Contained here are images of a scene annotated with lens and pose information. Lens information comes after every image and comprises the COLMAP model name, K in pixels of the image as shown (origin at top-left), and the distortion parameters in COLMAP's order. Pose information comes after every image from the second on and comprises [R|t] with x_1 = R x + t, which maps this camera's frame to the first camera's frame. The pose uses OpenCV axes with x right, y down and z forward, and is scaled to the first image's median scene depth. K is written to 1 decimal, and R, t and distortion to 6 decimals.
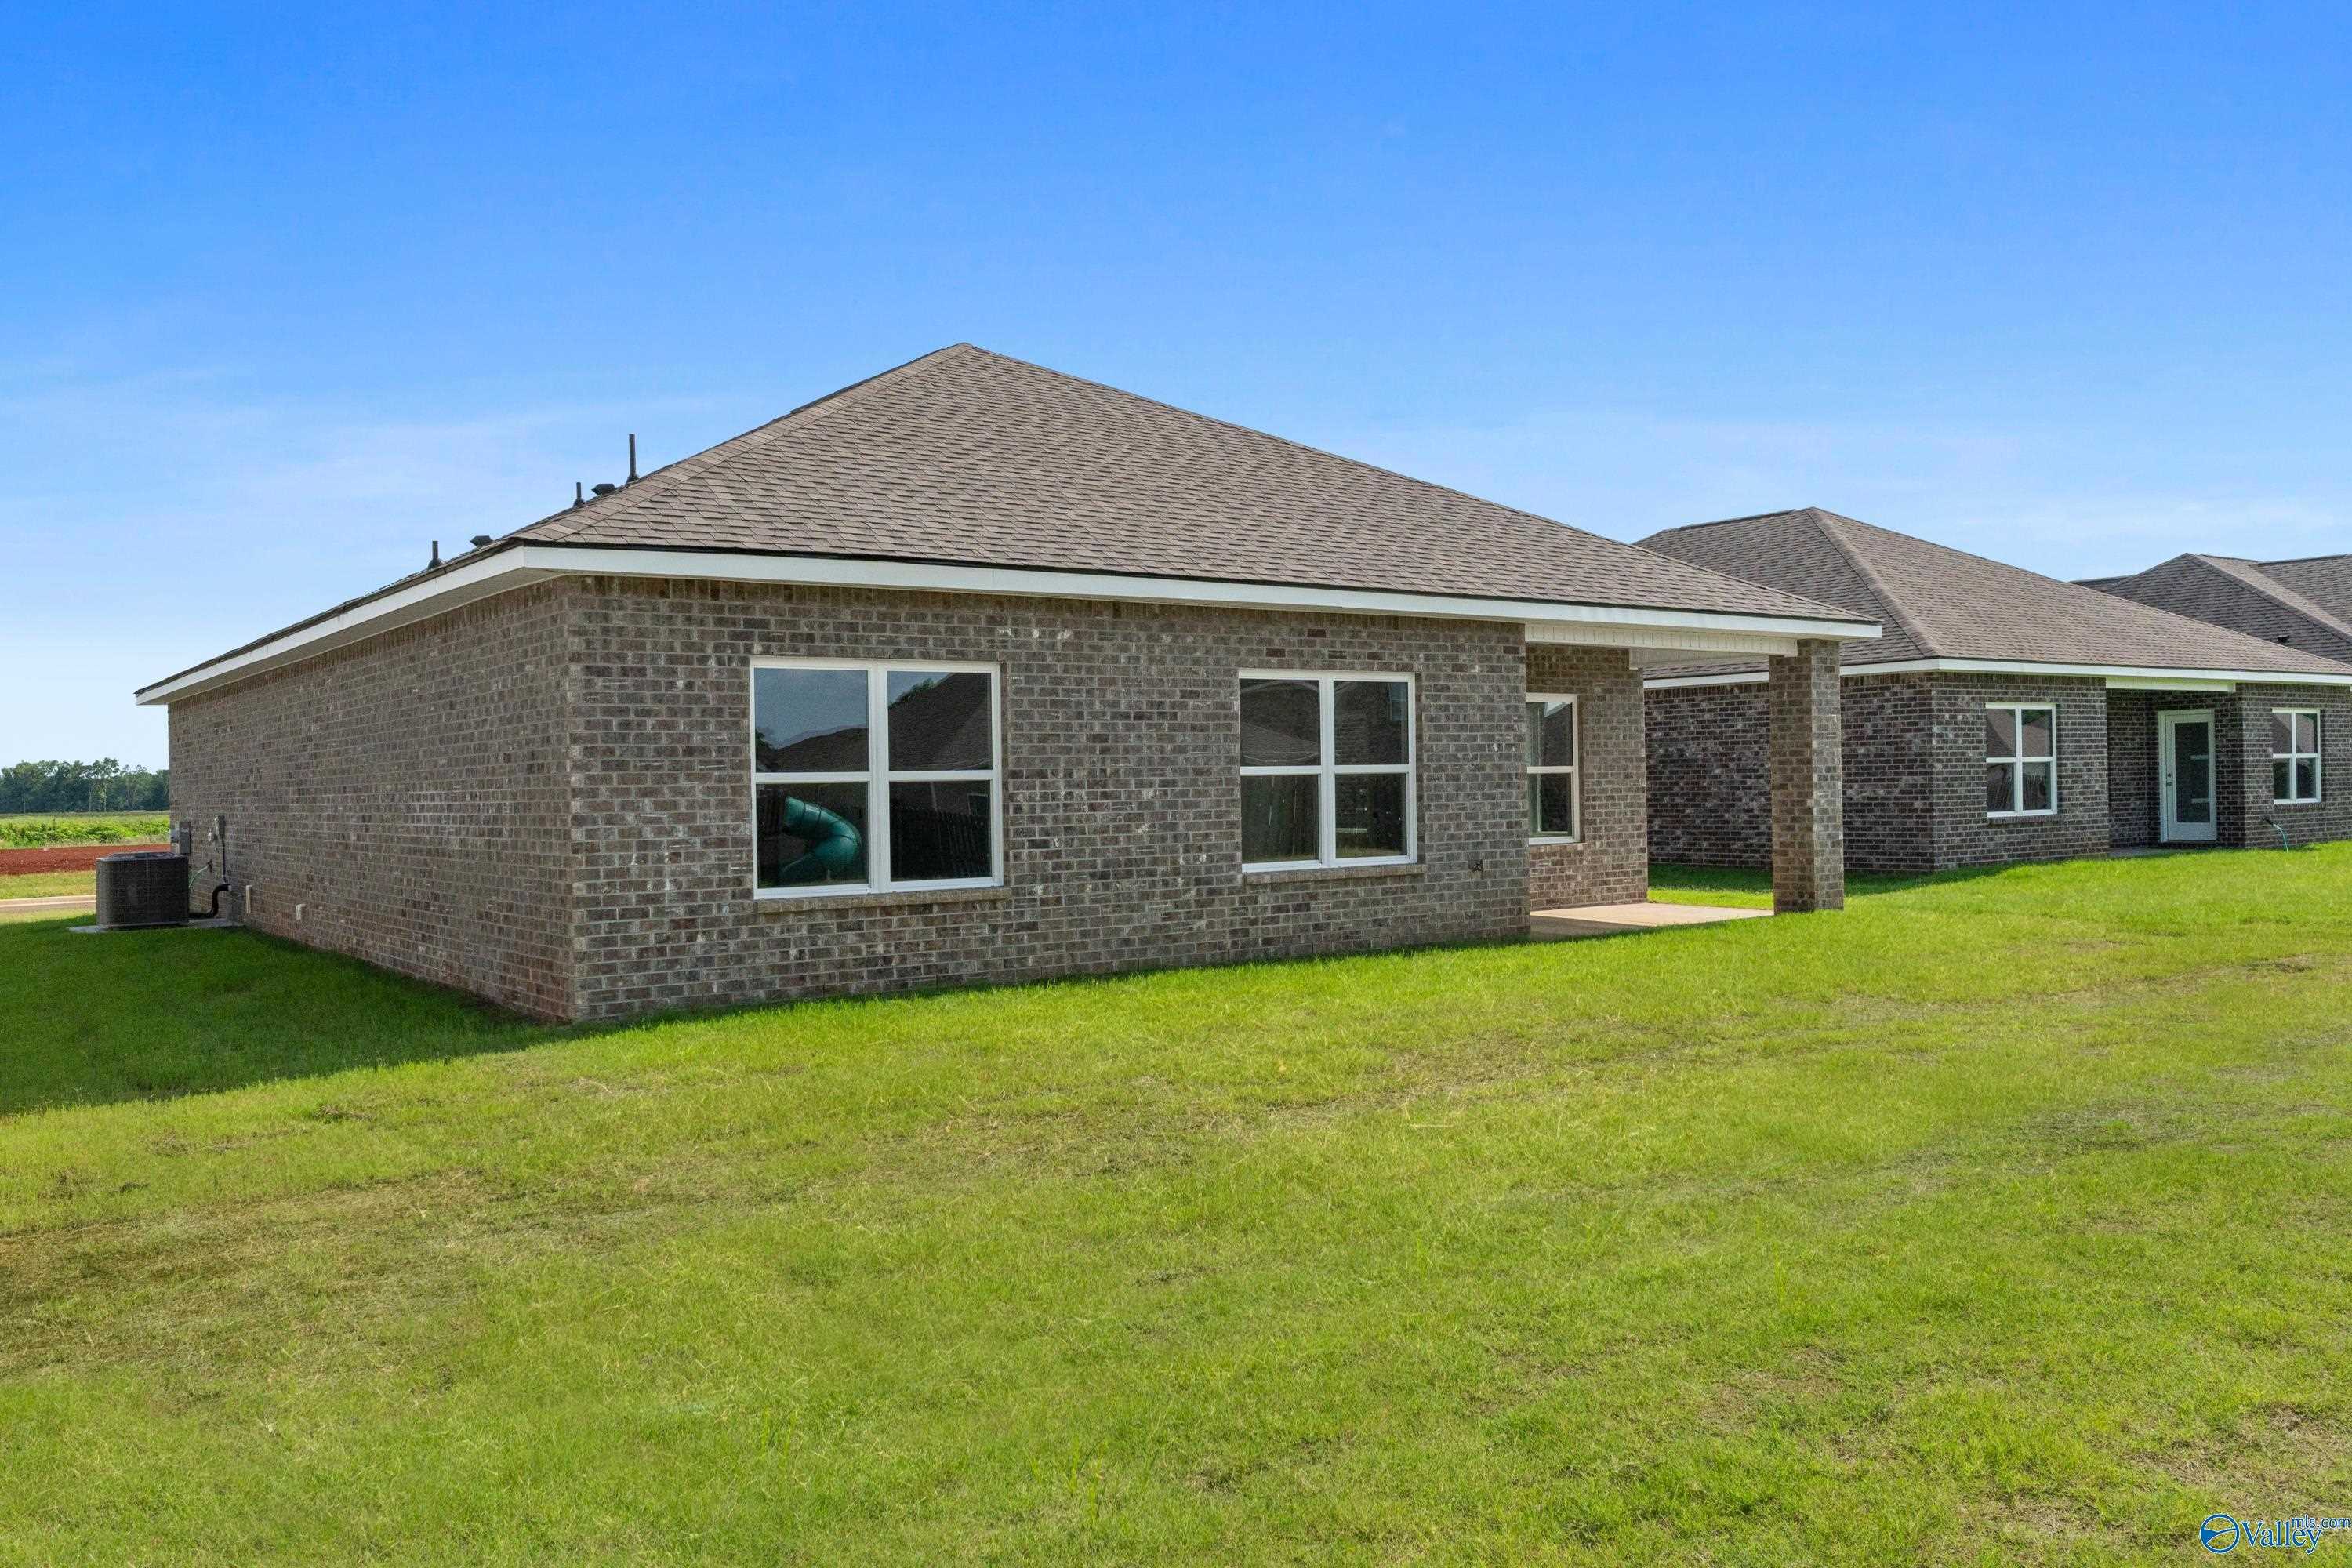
lens RADIAL K [[1867.4, 0, 1173.0], [0, 1867.4, 781.9], [0, 0, 1]] dist [-0.089365, -0.004627]
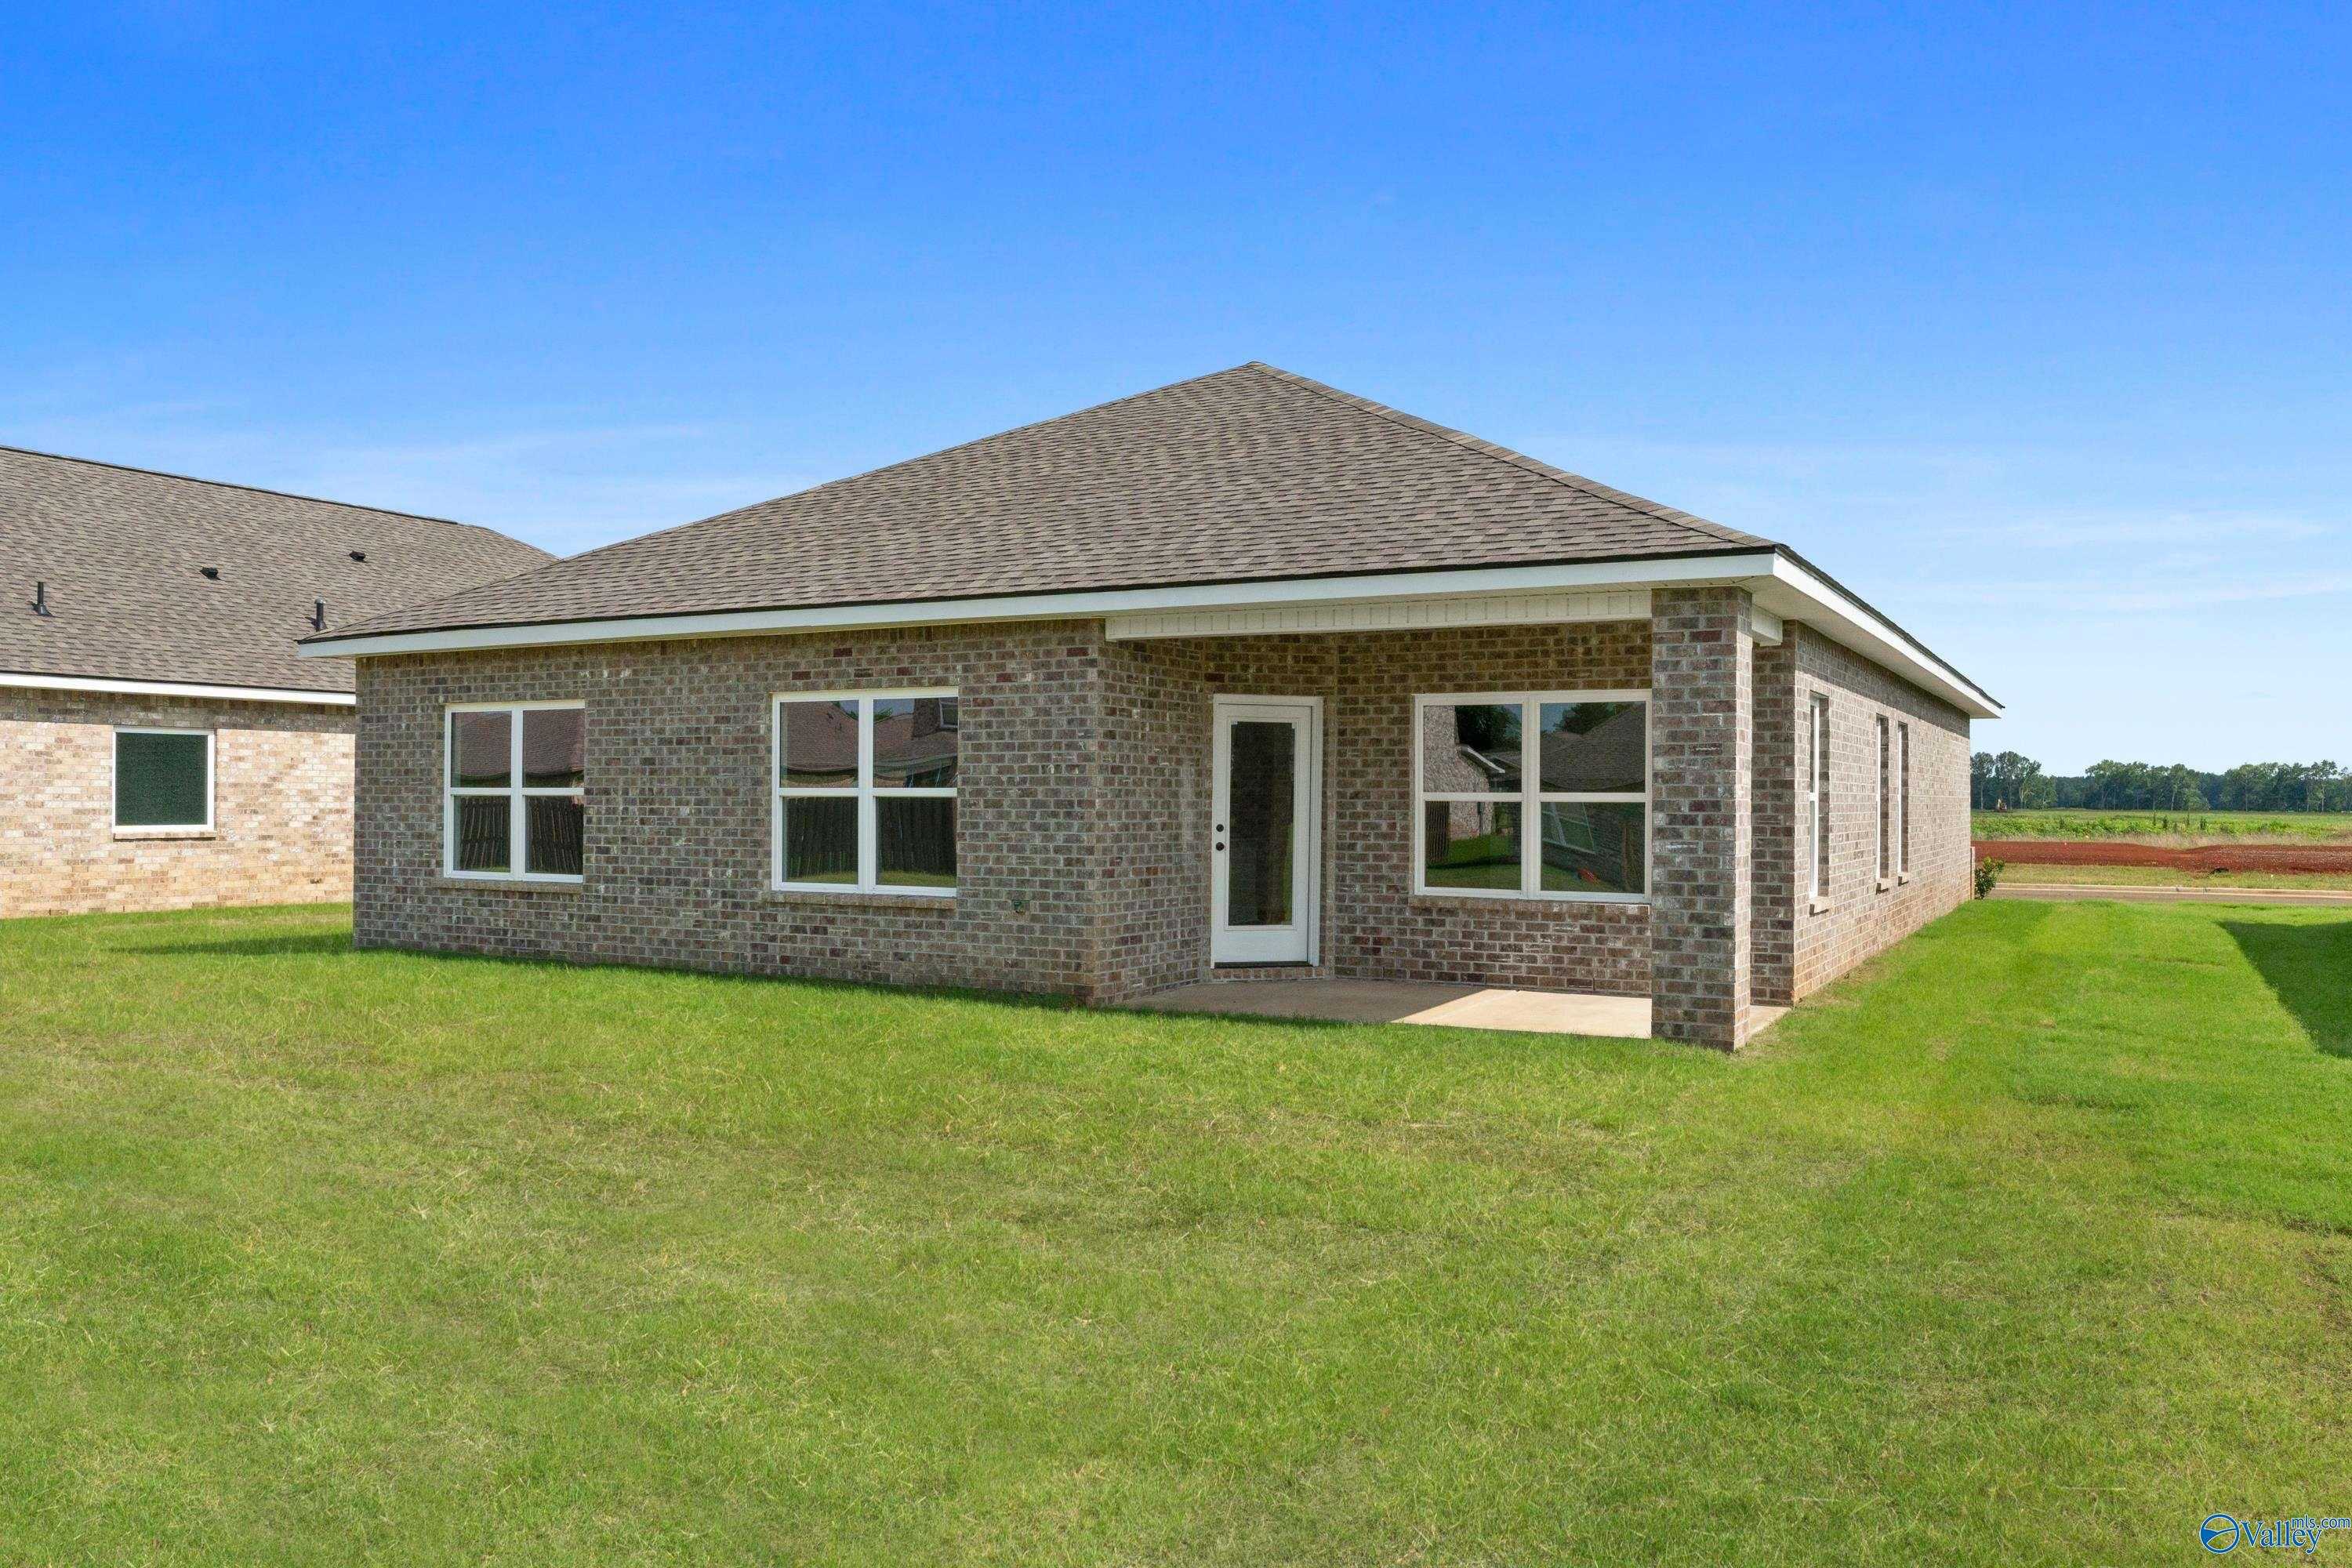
lens RADIAL K [[1765.8, 0, 1177.1], [0, 1765.8, 778.8], [0, 0, 1]] dist [-0.062235, -0.003757]
pose [[0.438814, 0.009797, -0.898525, 1.023276], [-0.011978, 0.999915, 0.005053, -0.021025], [0.898498, 0.008545, 0.438894, 0.782022]]
